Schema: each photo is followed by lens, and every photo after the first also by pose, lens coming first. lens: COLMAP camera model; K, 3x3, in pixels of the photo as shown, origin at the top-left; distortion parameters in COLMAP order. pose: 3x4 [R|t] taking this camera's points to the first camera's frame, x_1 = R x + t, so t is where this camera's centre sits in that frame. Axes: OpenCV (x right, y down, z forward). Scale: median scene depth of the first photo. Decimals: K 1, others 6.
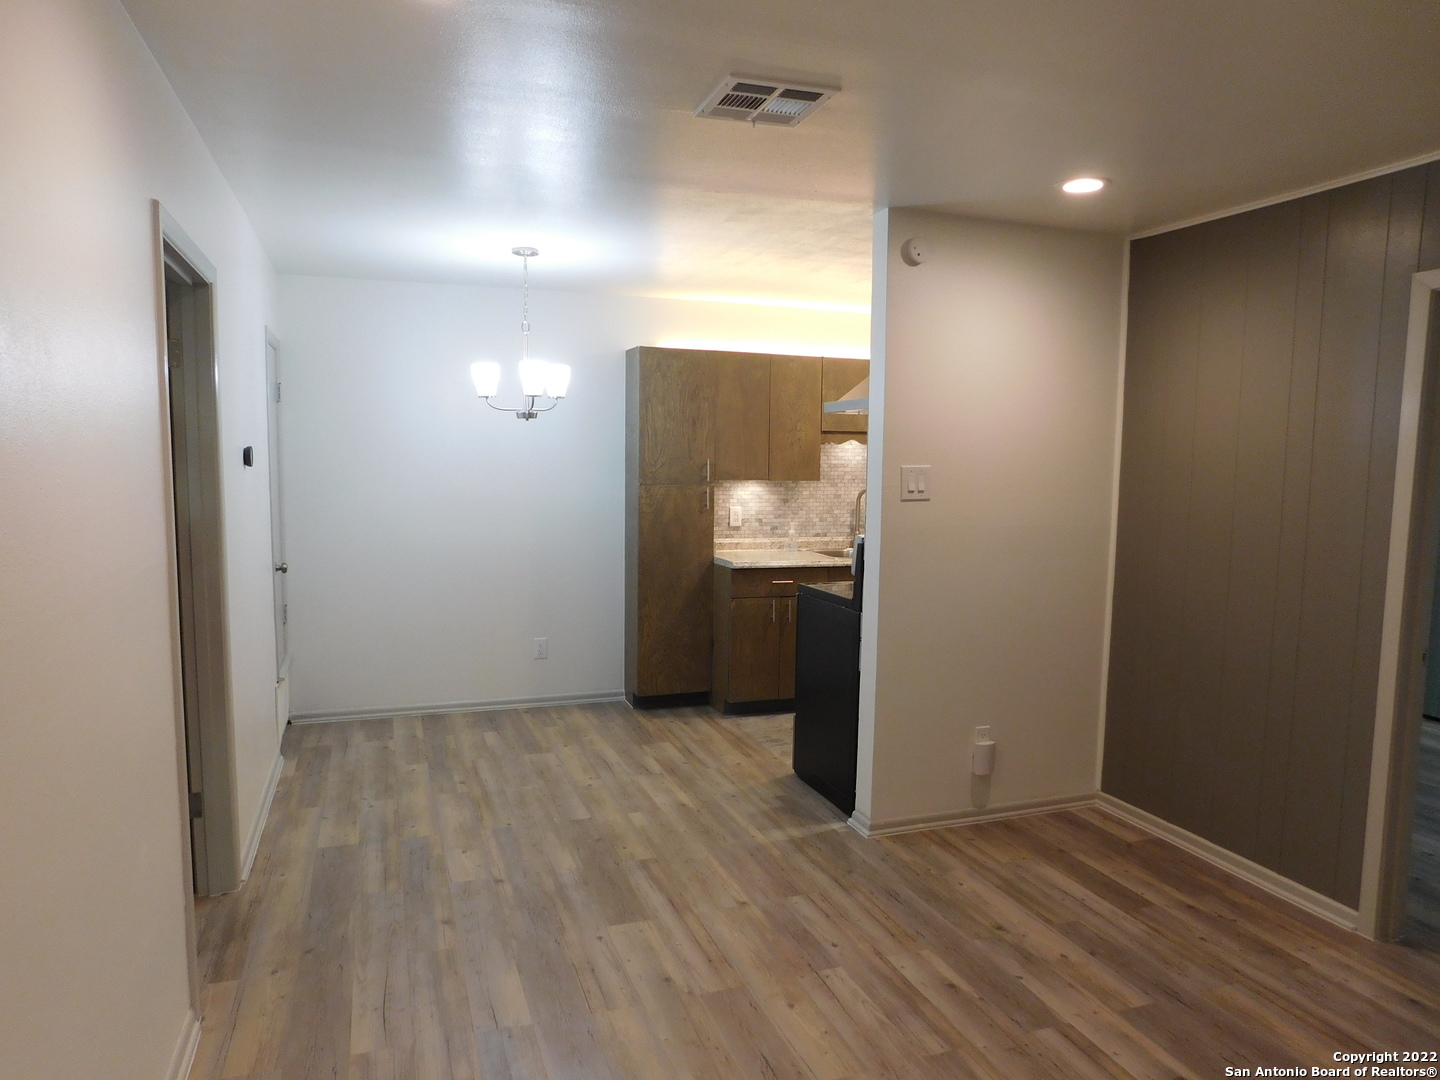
lens RADIAL K [[947.3, 0, 718.4], [0, 947.3, 541.5], [0, 0, 1]] dist [-0.056717, 0.045539]
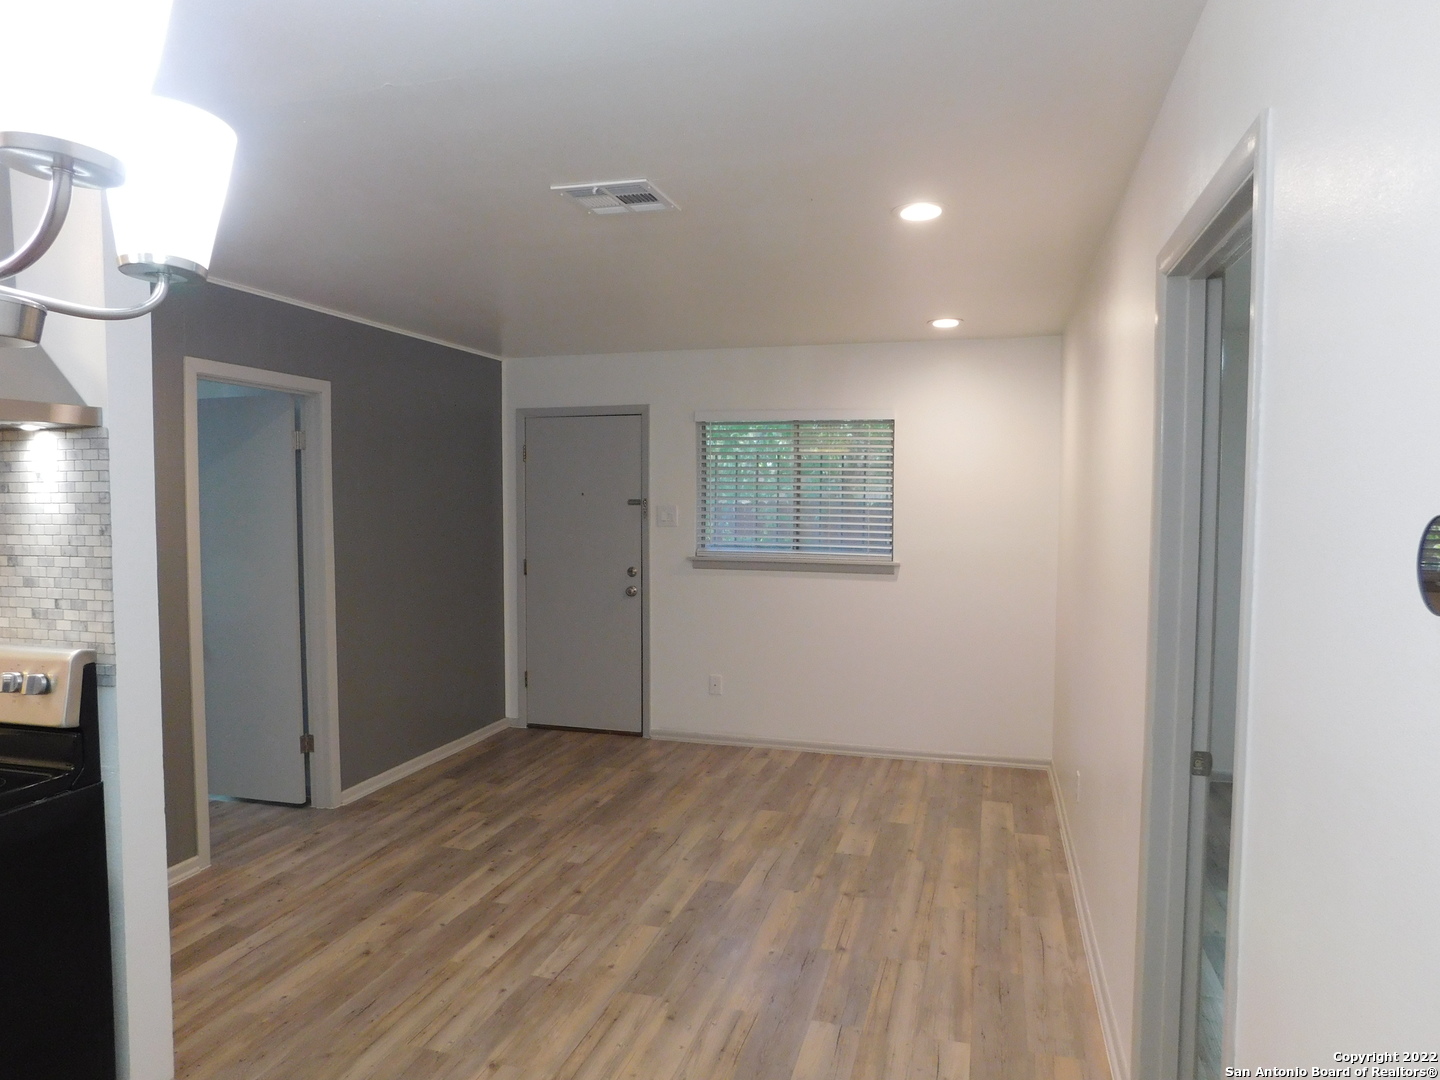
lens RADIAL K [[947.3, 0, 721.9], [0, 947.3, 538.9], [0, 0, 1]] dist [-0.056717, 0.045539]
pose [[-0.808124, -0.046223, 0.587196, -0.655568], [0.040227, 0.990257, 0.133313, -0.177791], [-0.587637, 0.131355, -0.798392, 1.664212]]
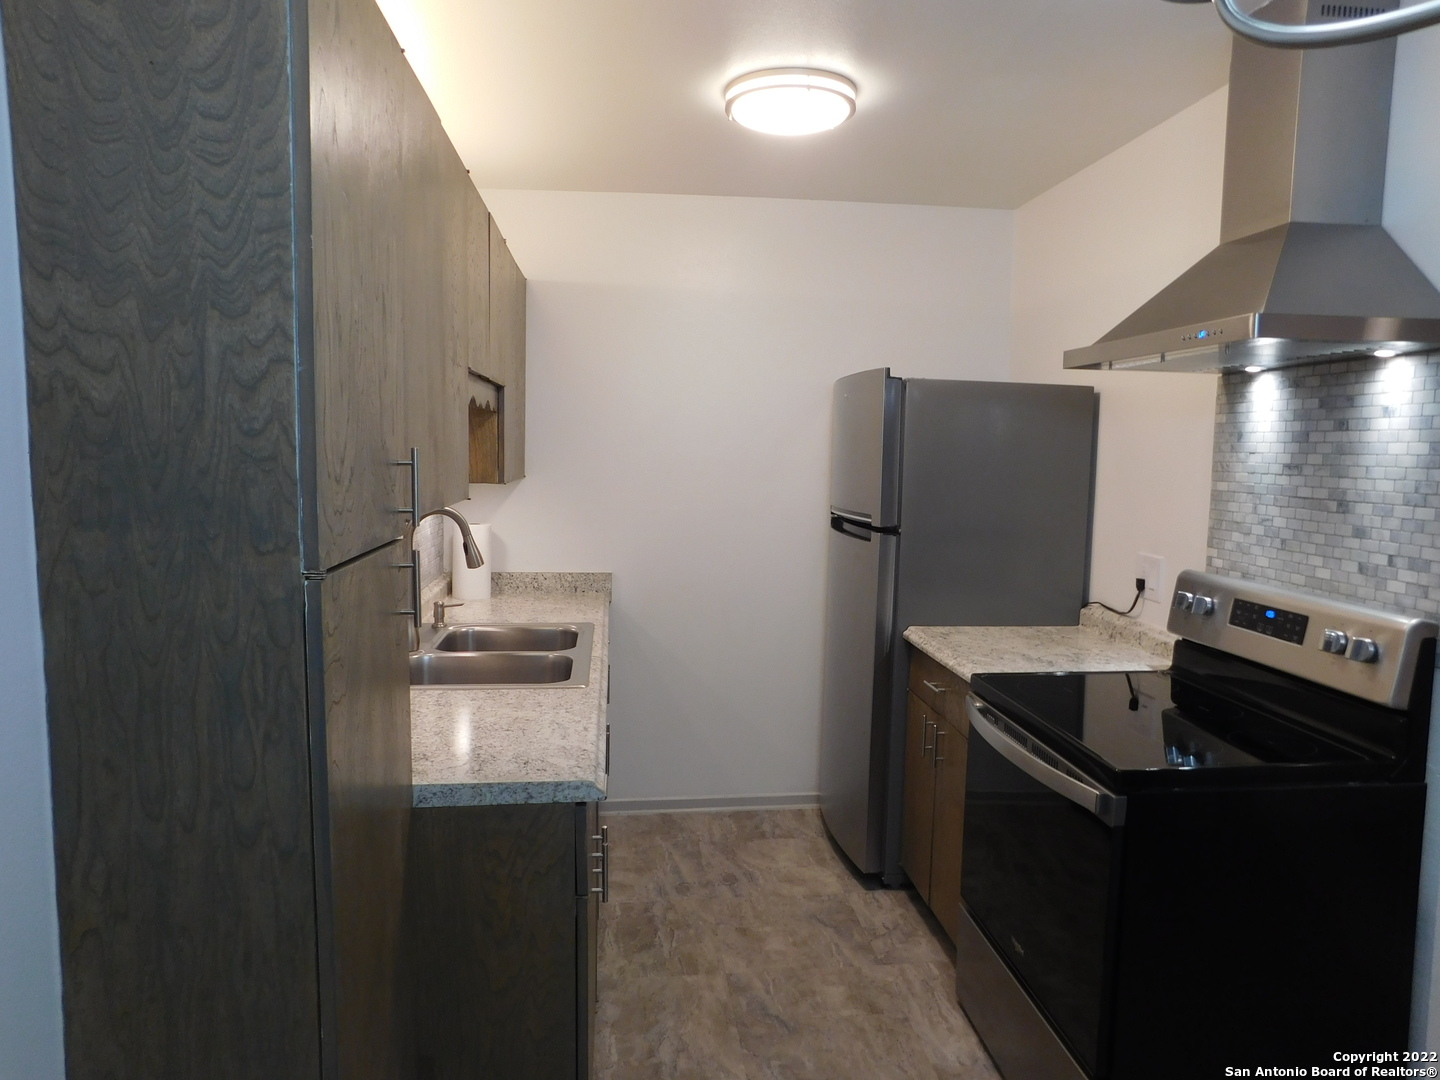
lens RADIAL K [[947.3, 0, 719.2], [0, 947.3, 538.0], [0, 0, 1]] dist [-0.056717, 0.045539]
pose [[0.225006, -0.114663, 0.967587, -0.399743], [0.082121, 0.991750, 0.098430, -0.154116], [-0.970891, 0.057312, 0.232566, 1.701754]]
